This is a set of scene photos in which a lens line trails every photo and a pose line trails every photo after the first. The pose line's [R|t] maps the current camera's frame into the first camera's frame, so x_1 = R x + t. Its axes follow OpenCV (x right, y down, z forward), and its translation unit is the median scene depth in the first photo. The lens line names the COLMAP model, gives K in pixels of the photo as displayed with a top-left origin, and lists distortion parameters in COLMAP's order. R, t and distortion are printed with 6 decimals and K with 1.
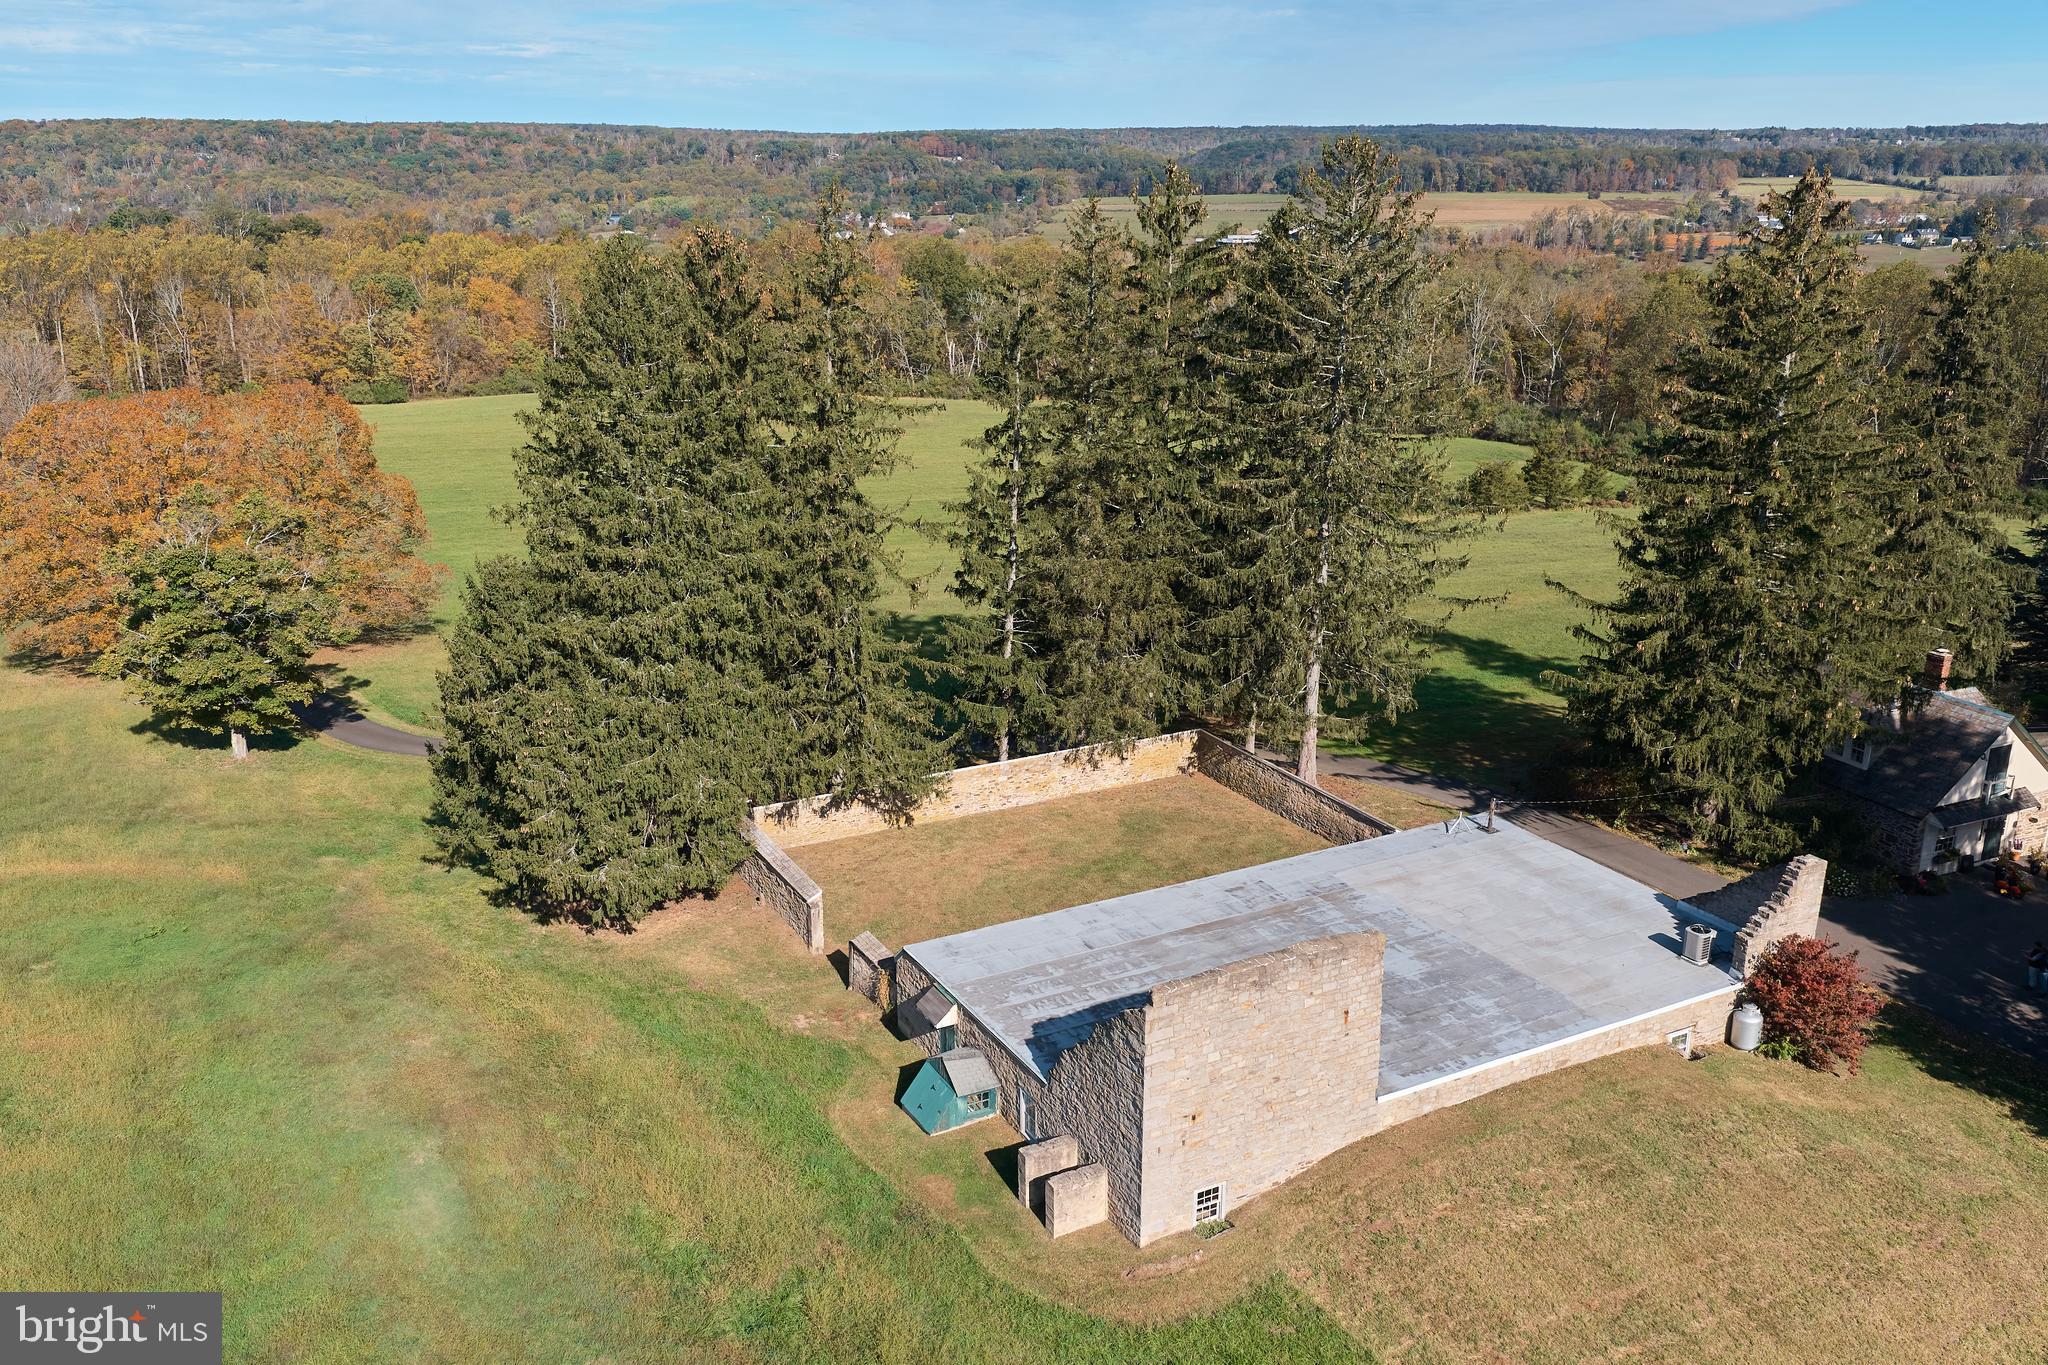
lens RADIAL K [[1701.6, 0, 1022.5], [0, 1701.6, 695.6], [0, 0, 1]] dist [0.020287, -0.015573]
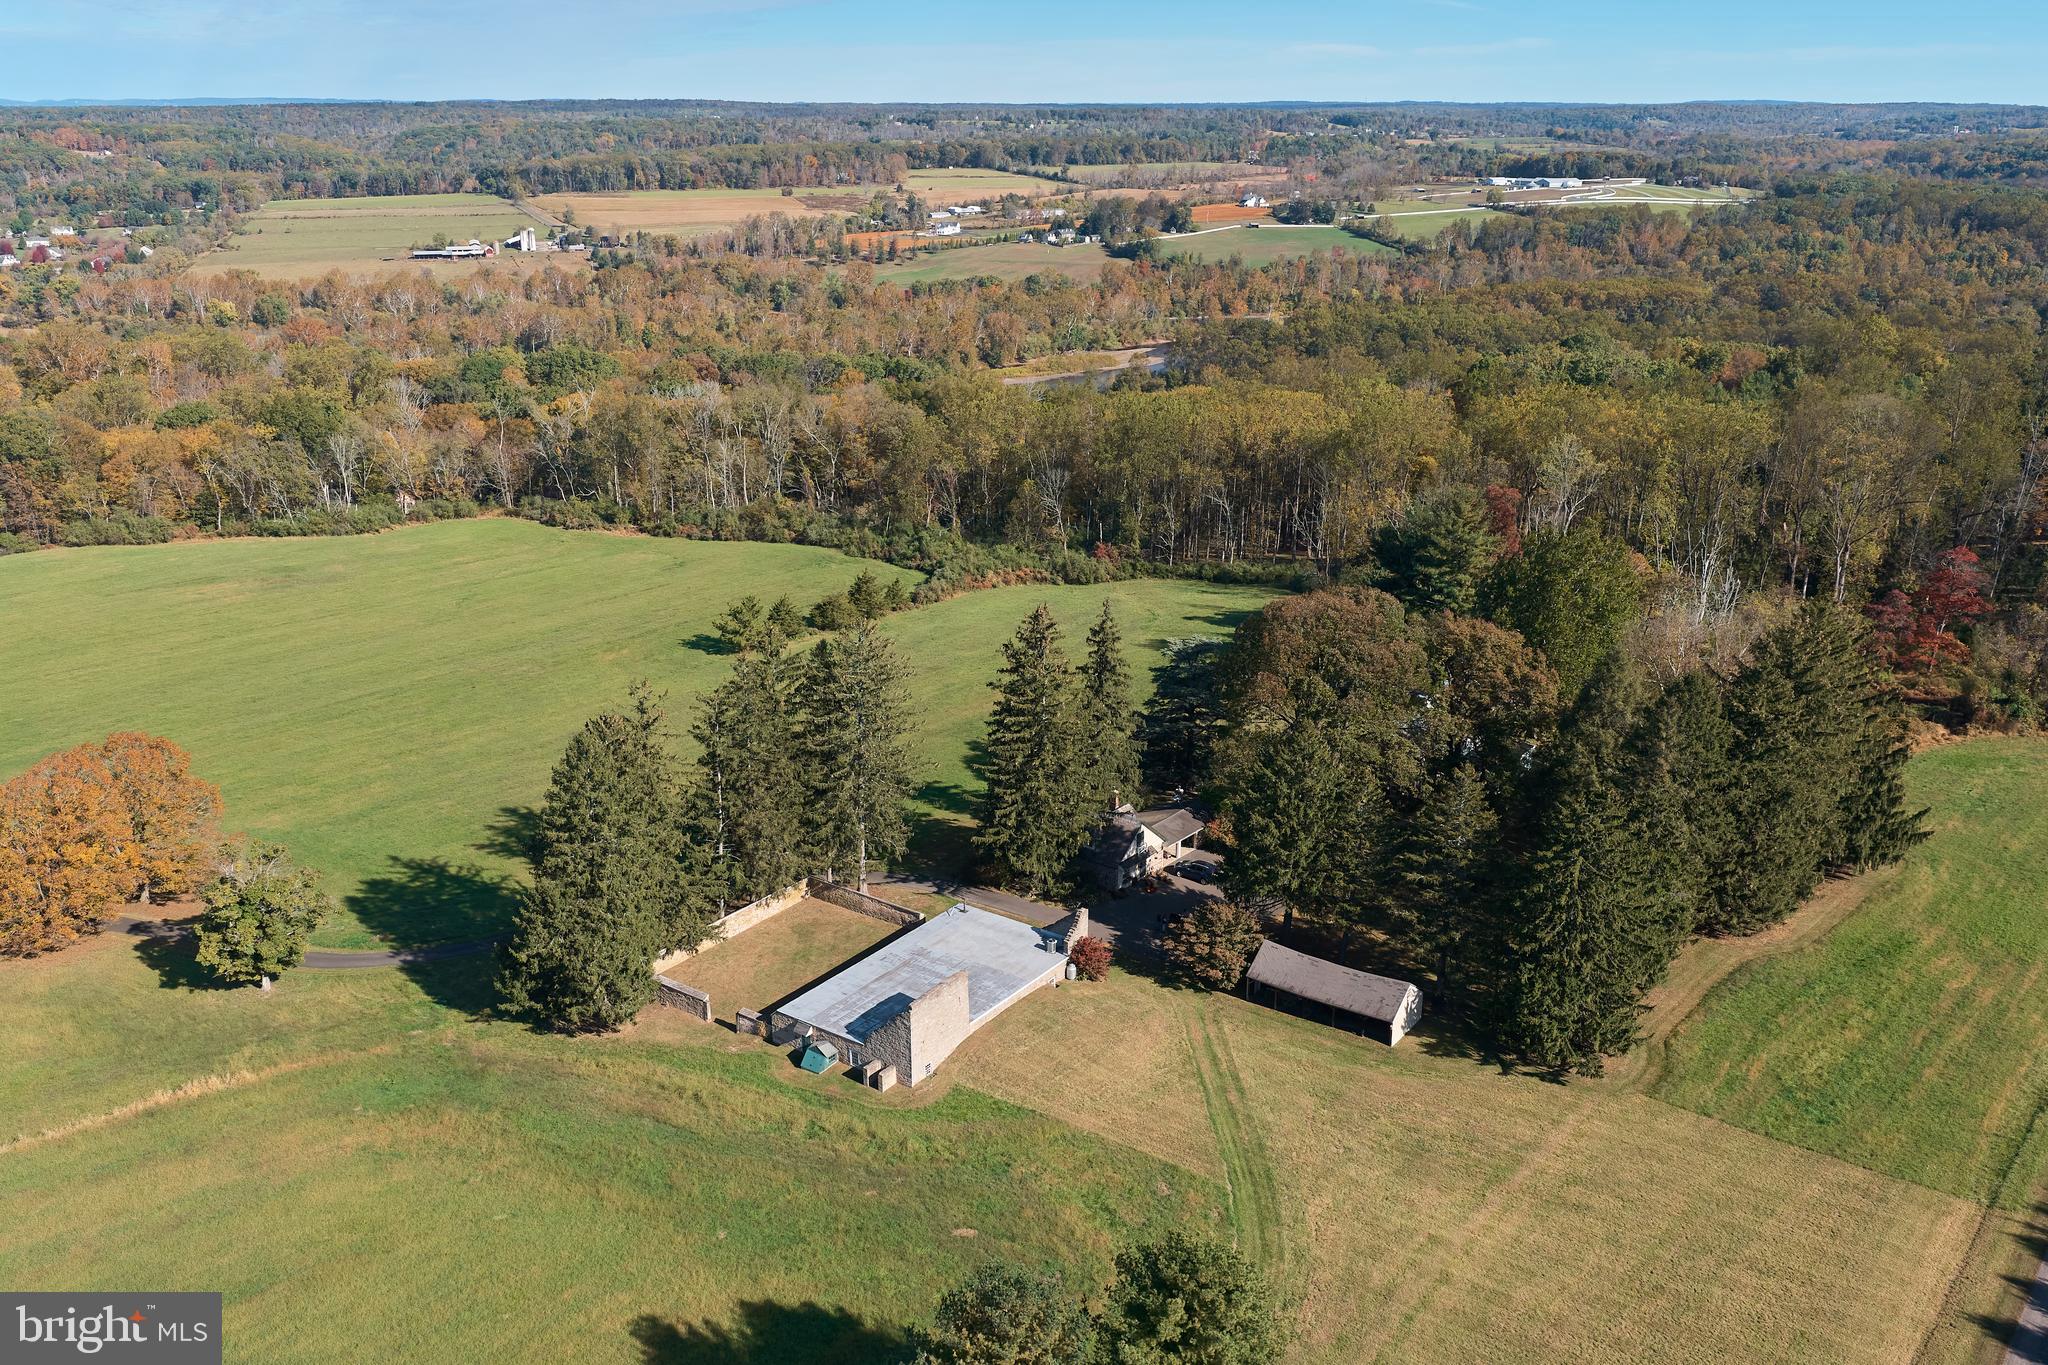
lens RADIAL K [[1701.6, 0, 1022.5], [0, 1701.6, 695.6], [0, 0, 1]] dist [0.020287, -0.015573]
pose [[0.900663, -0.144129, 0.409918, -0.140838], [0.136043, 0.989490, 0.048999, -0.077604], [-0.412672, 0.011635, 0.910805, -0.294098]]
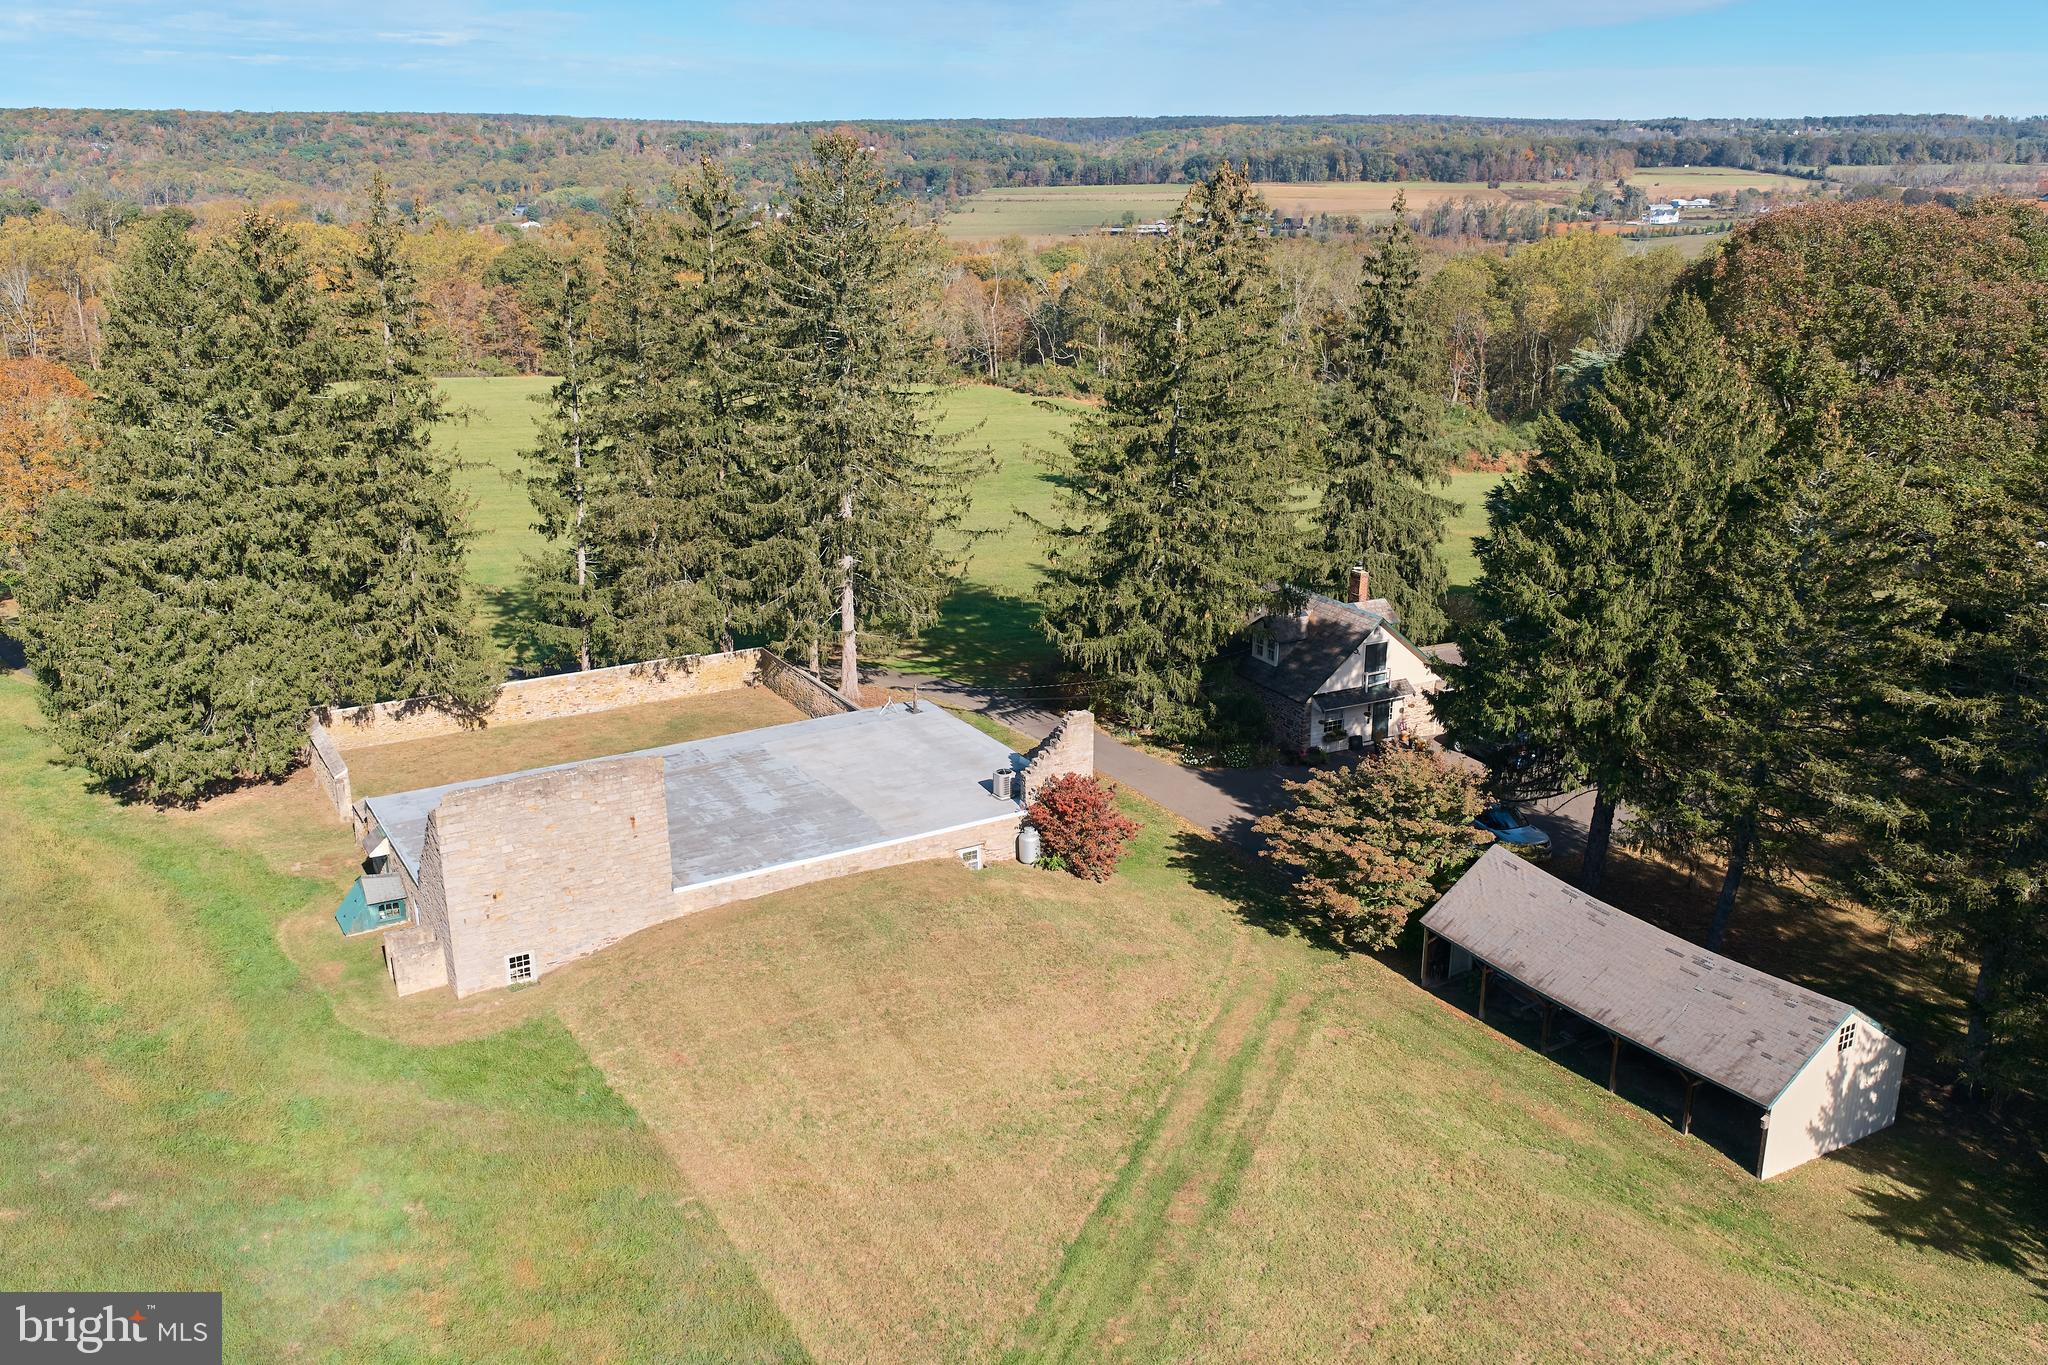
lens RADIAL K [[1701.6, 0, 1022.5], [0, 1701.6, 695.6], [0, 0, 1]] dist [0.020287, -0.015573]
pose [[0.999105, -0.013486, 0.040089, 0.068326], [0.013274, 0.999897, 0.005542, 0.014047], [-0.040160, -0.005005, 0.999181, -0.047165]]
